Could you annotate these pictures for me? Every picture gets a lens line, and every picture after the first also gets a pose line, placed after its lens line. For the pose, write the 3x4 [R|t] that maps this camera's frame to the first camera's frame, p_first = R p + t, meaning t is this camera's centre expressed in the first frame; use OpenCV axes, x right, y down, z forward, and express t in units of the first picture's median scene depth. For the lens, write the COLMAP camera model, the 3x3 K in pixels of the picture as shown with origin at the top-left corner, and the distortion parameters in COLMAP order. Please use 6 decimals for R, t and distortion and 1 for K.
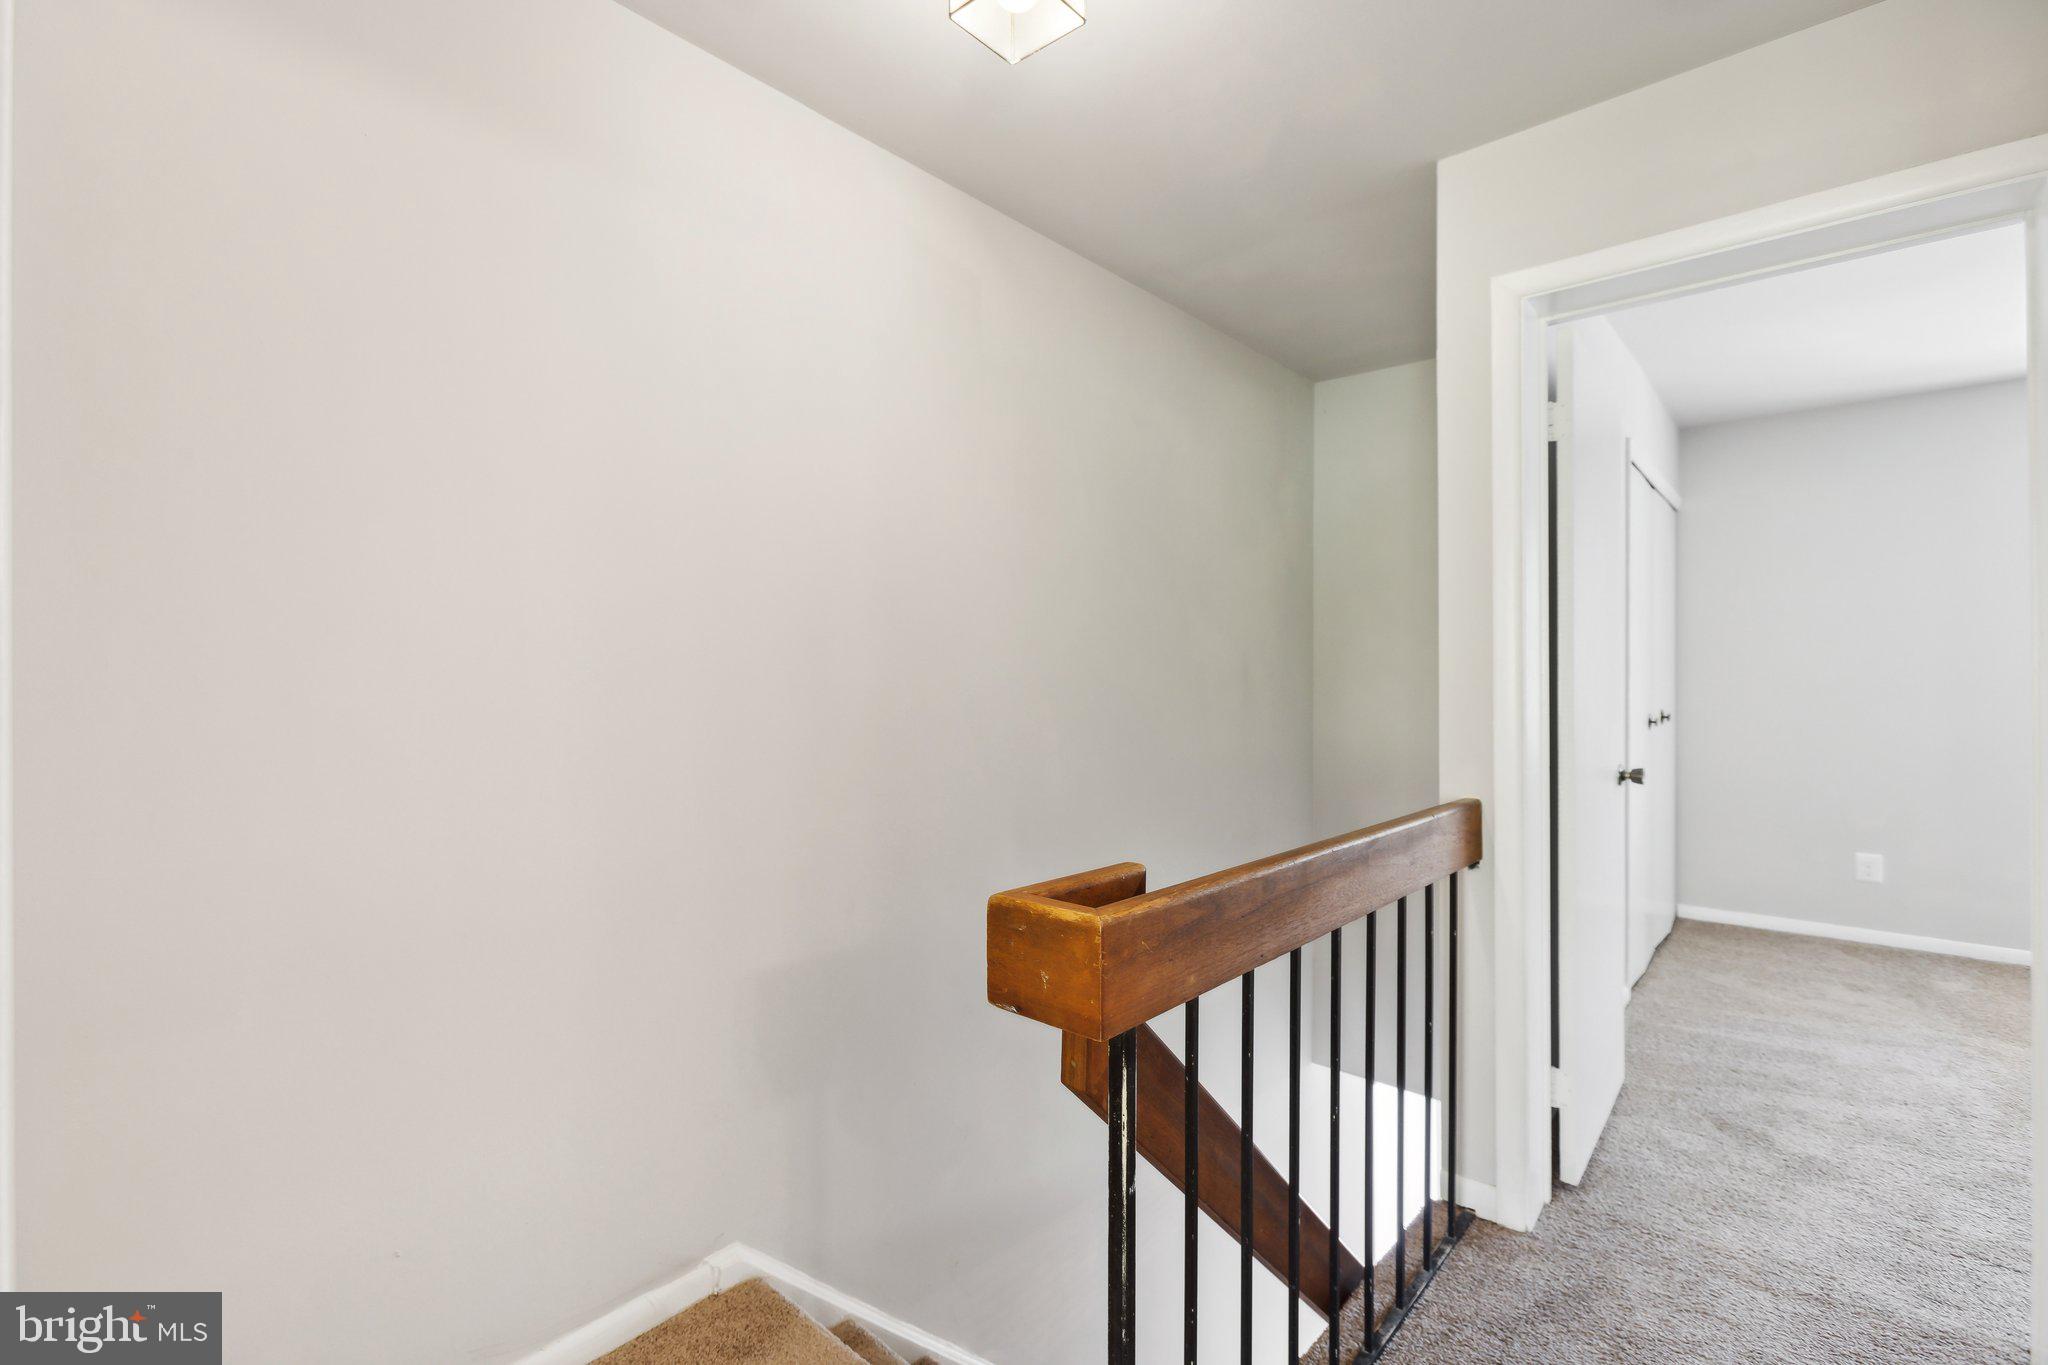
lens RADIAL K [[914.8, 0, 1019.3], [0, 914.8, 680.8], [0, 0, 1]] dist [-0.009605, 0.007297]
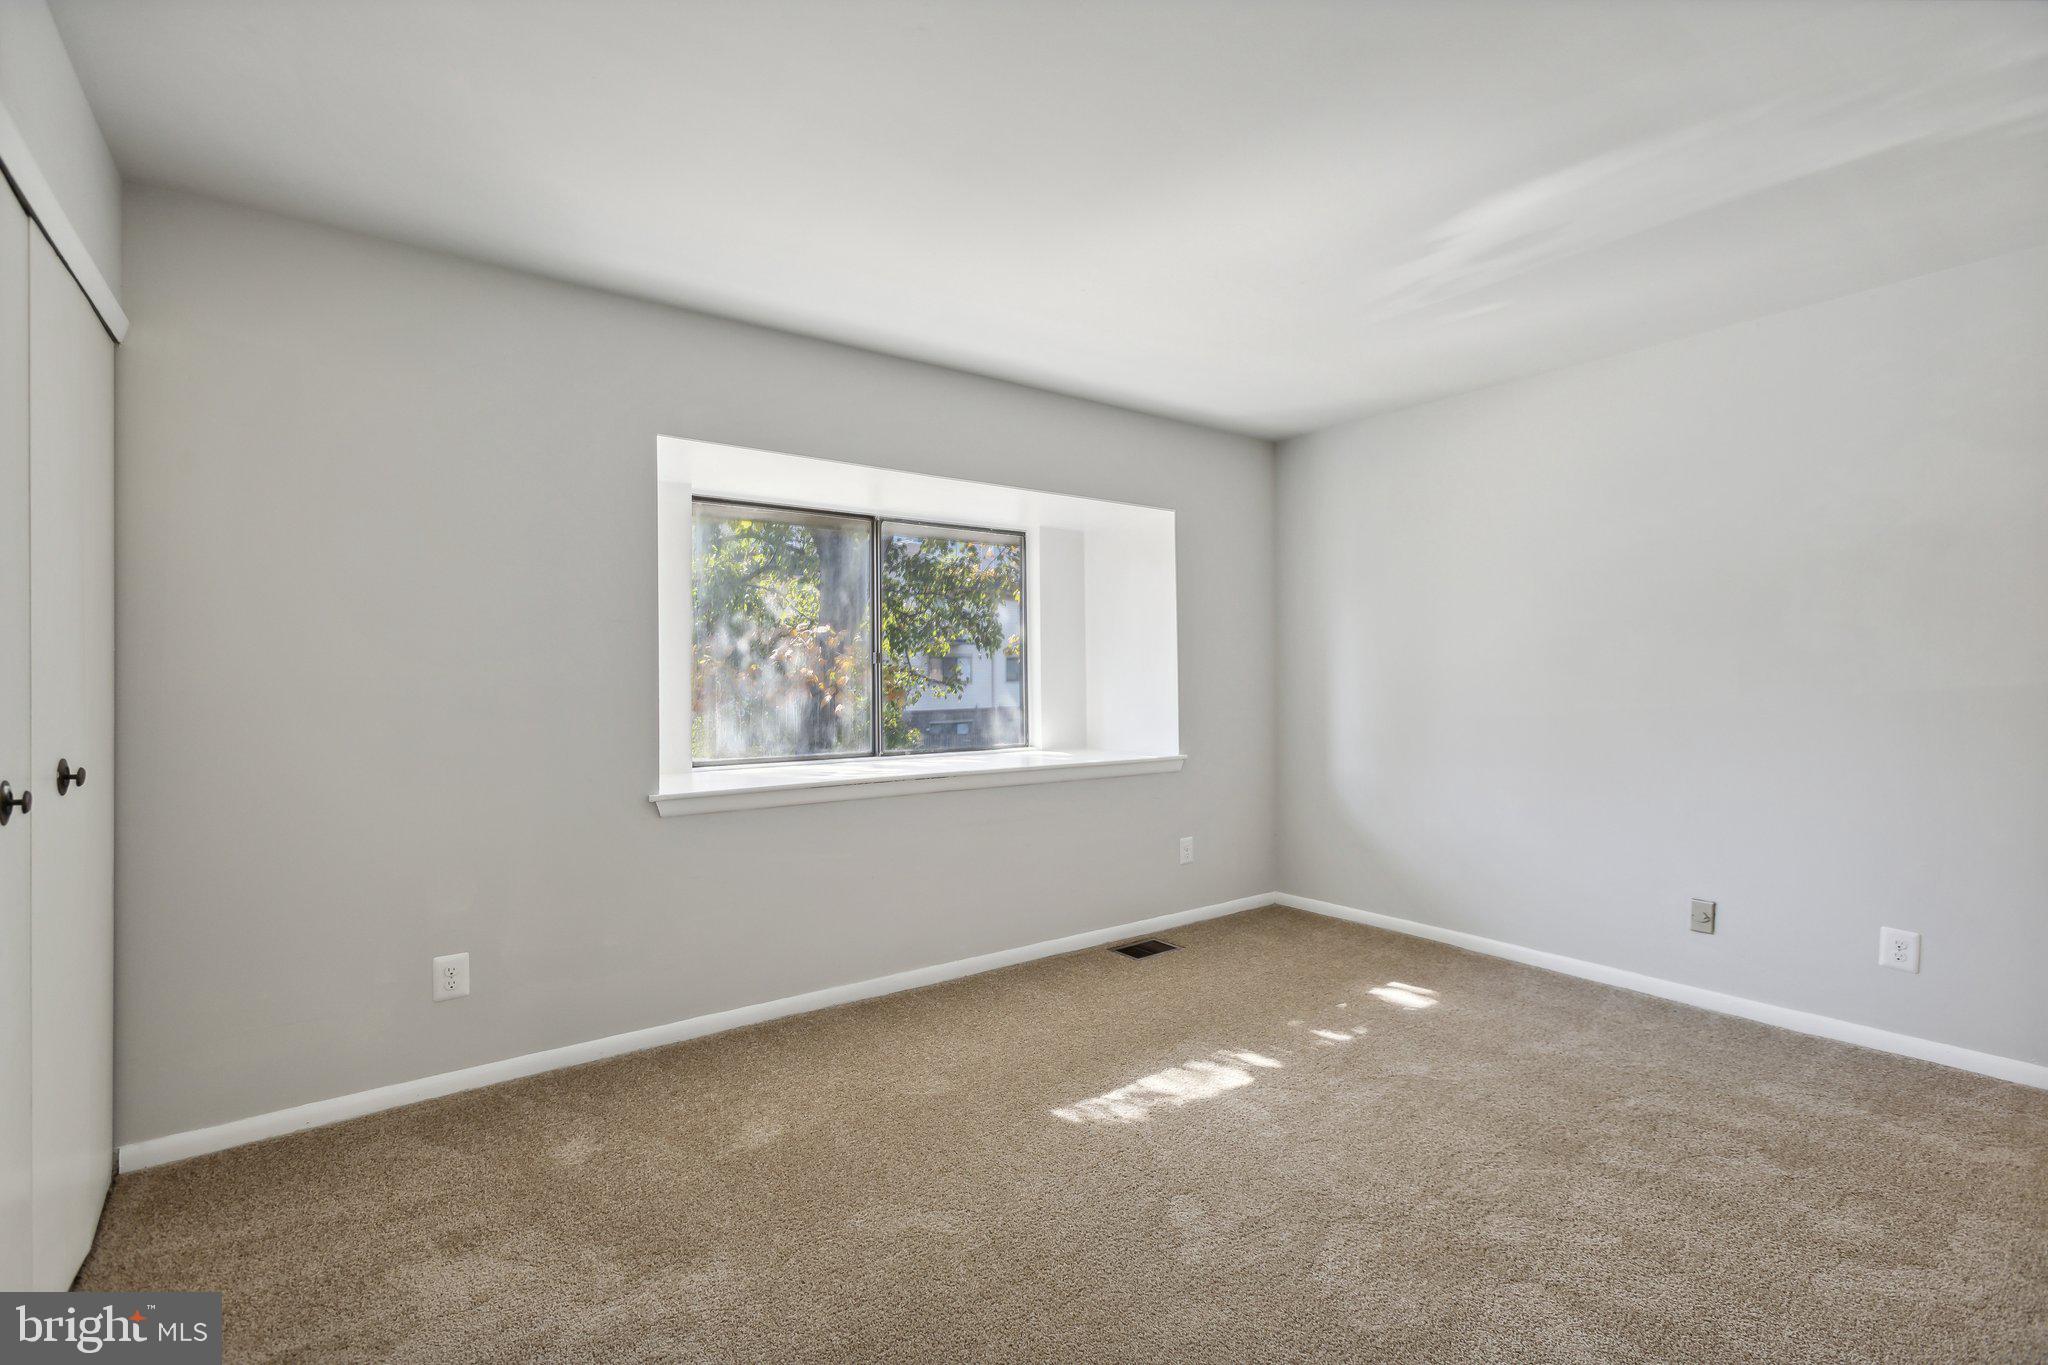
lens RADIAL K [[914.8, 0, 1006.5], [0, 914.8, 680.2], [0, 0, 1]] dist [-0.009605, 0.007297]
pose [[0.215469, 0.000686, 0.976510, 0.361155], [0.000723, 0.999999, -0.000863, -0.004769], [-0.976510, 0.000892, 0.215469, 0.448283]]
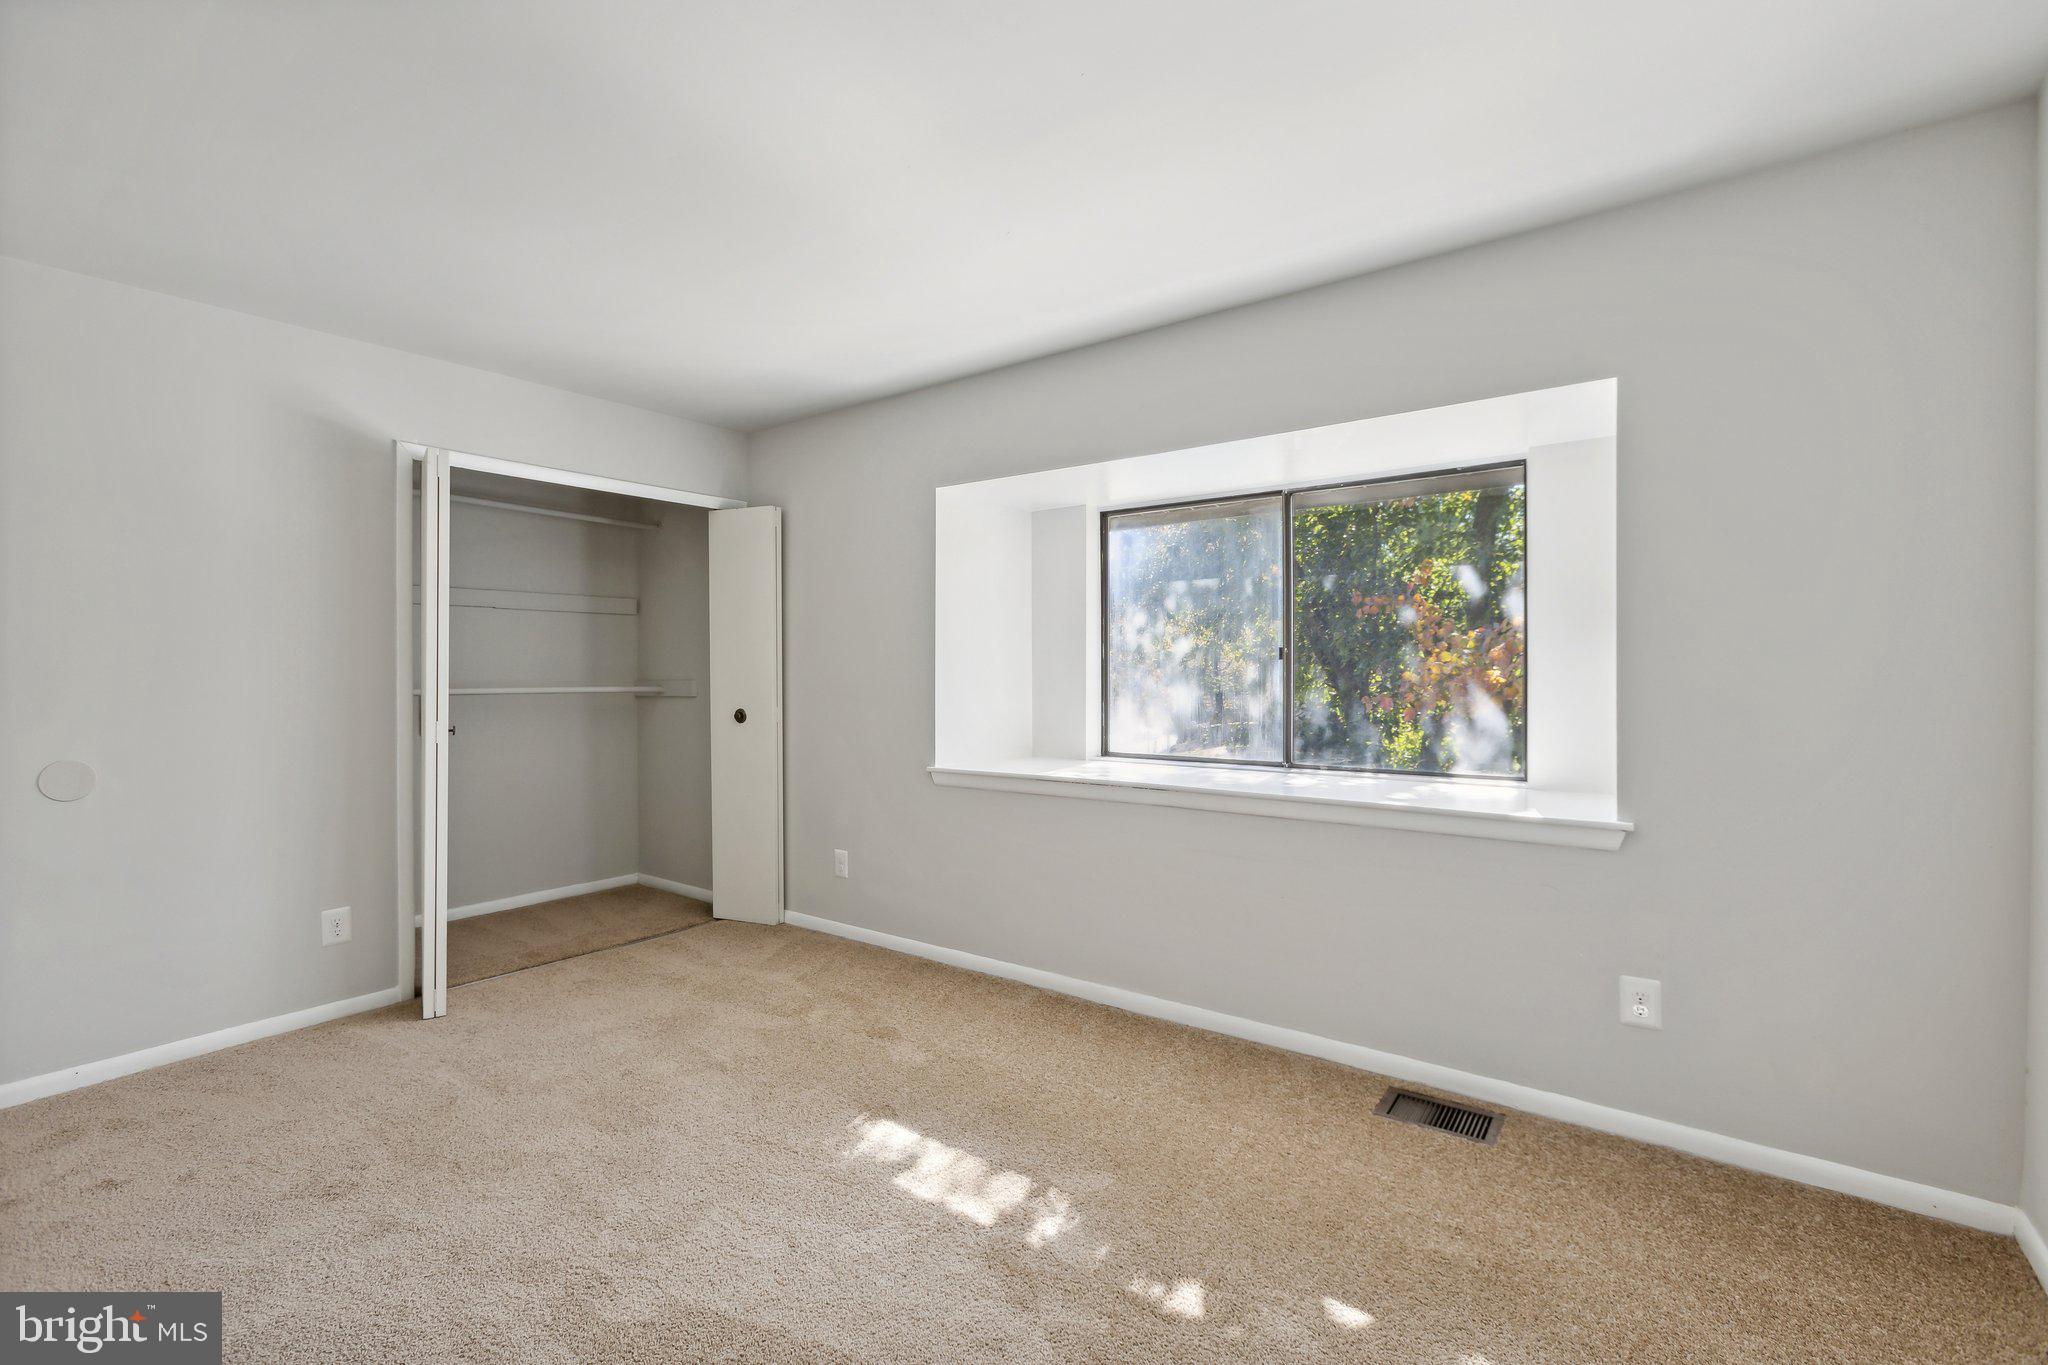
lens RADIAL K [[914.8, 0, 1021.6], [0, 914.8, 676.3], [0, 0, 1]] dist [-0.009605, 0.007297]
pose [[0.997870, -0.000838, 0.065229, 1.036577], [0.000570, 0.999991, 0.004140, -0.013045], [-0.065232, -0.004094, 0.997862, -0.076343]]
